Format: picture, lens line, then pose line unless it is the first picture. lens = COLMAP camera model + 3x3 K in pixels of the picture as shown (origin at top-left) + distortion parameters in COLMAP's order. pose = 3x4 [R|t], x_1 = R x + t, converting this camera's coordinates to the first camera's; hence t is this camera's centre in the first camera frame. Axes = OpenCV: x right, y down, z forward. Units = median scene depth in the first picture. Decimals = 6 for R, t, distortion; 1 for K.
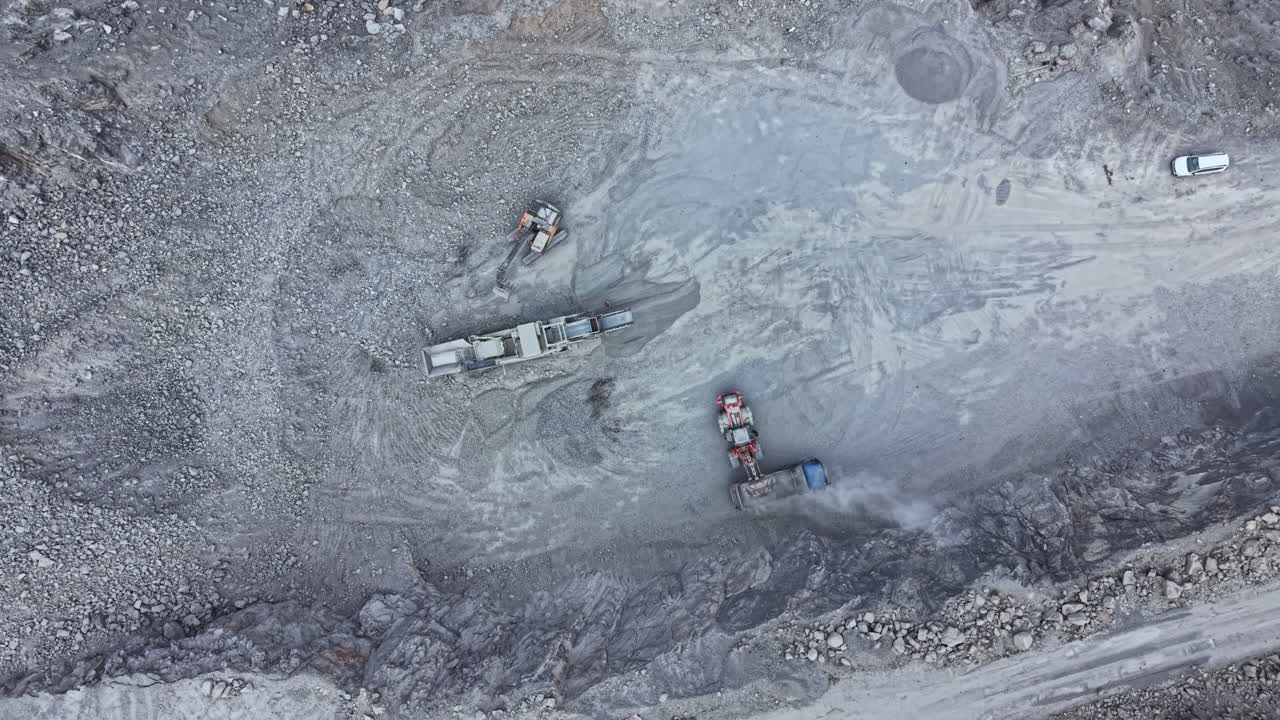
lens RADIAL K [[916.4, 0, 636.6], [0, 916.4, 361.0], [0, 0, 1]] dist [0.023902, -0.015184]
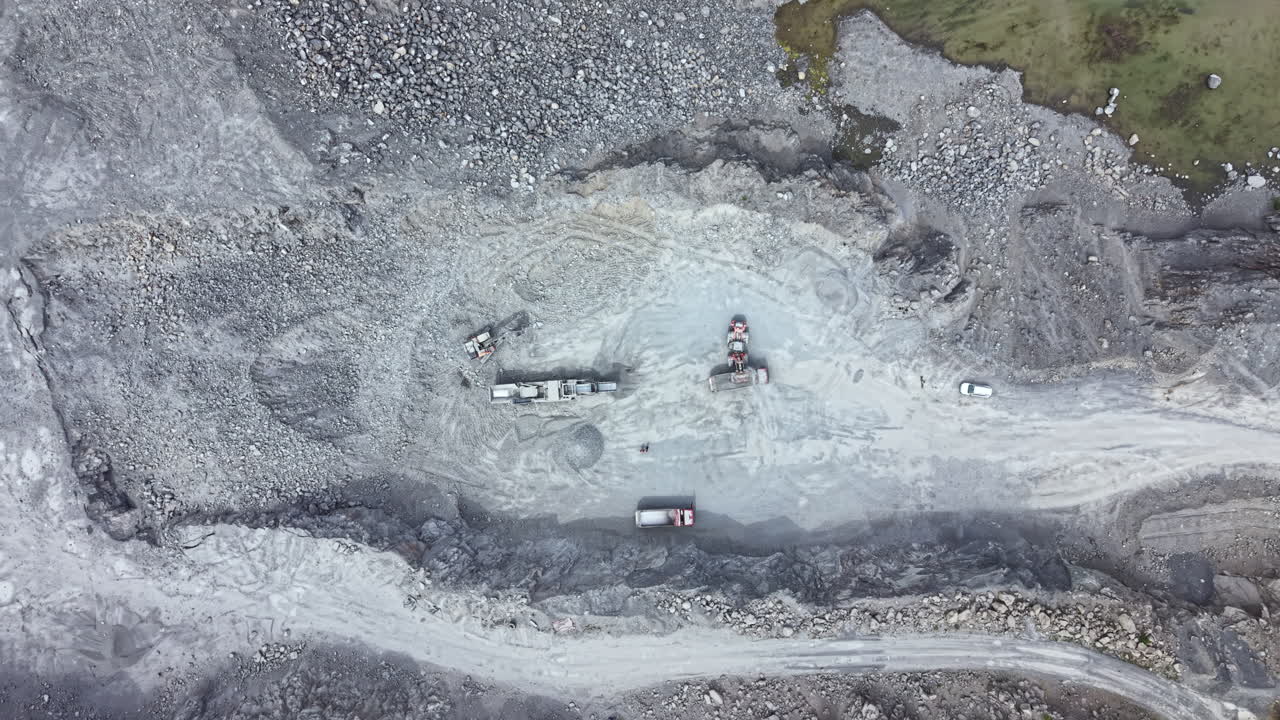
lens RADIAL K [[908.8, 0, 636.9], [0, 908.8, 359.6], [0, 0, 1]] dist [0.145661, -0.371756]
pose [[0.968491, 0.248731, 0.012572, -0.017469], [-0.248700, 0.968572, -0.003954, -0.110007], [-0.013160, 0.000703, 0.999913, -0.669383]]
